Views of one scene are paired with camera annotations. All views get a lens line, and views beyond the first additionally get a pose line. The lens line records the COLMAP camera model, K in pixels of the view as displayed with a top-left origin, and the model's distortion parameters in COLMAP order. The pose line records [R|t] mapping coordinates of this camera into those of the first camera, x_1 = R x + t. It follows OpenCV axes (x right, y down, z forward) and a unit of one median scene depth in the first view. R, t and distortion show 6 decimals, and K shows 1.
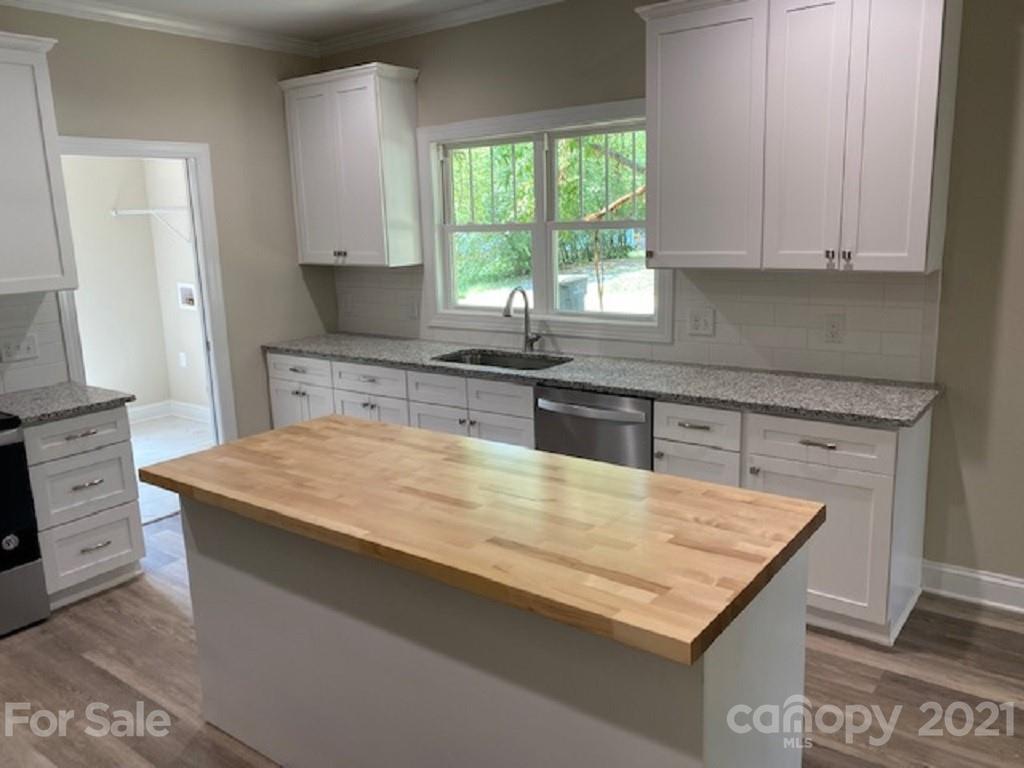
lens RADIAL K [[796.3, 0, 508.2], [0, 796.3, 383.4], [0, 0, 1]] dist [0.042572, -0.000692]
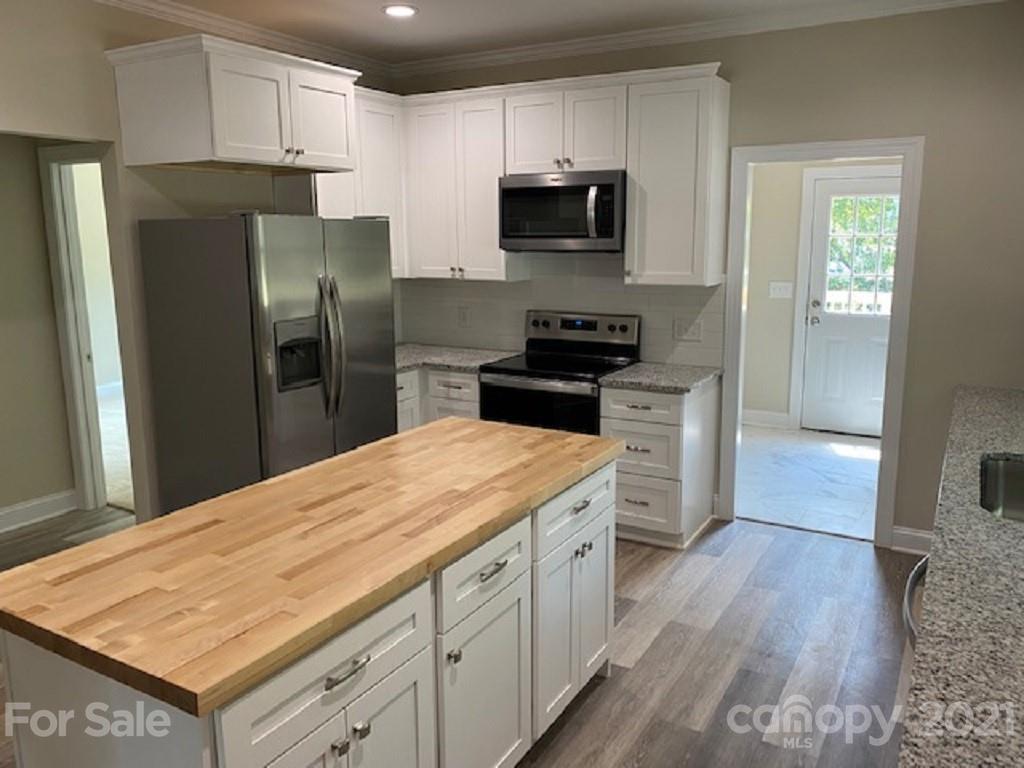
lens RADIAL K [[796.3, 0, 509.8], [0, 796.3, 380.7], [0, 0, 1]] dist [0.042572, -0.000692]
pose [[0.123584, 0.223055, -0.966940, 0.869151], [-0.207297, 0.958715, 0.194663, -0.243251], [0.970441, 0.176387, 0.164721, 0.924602]]
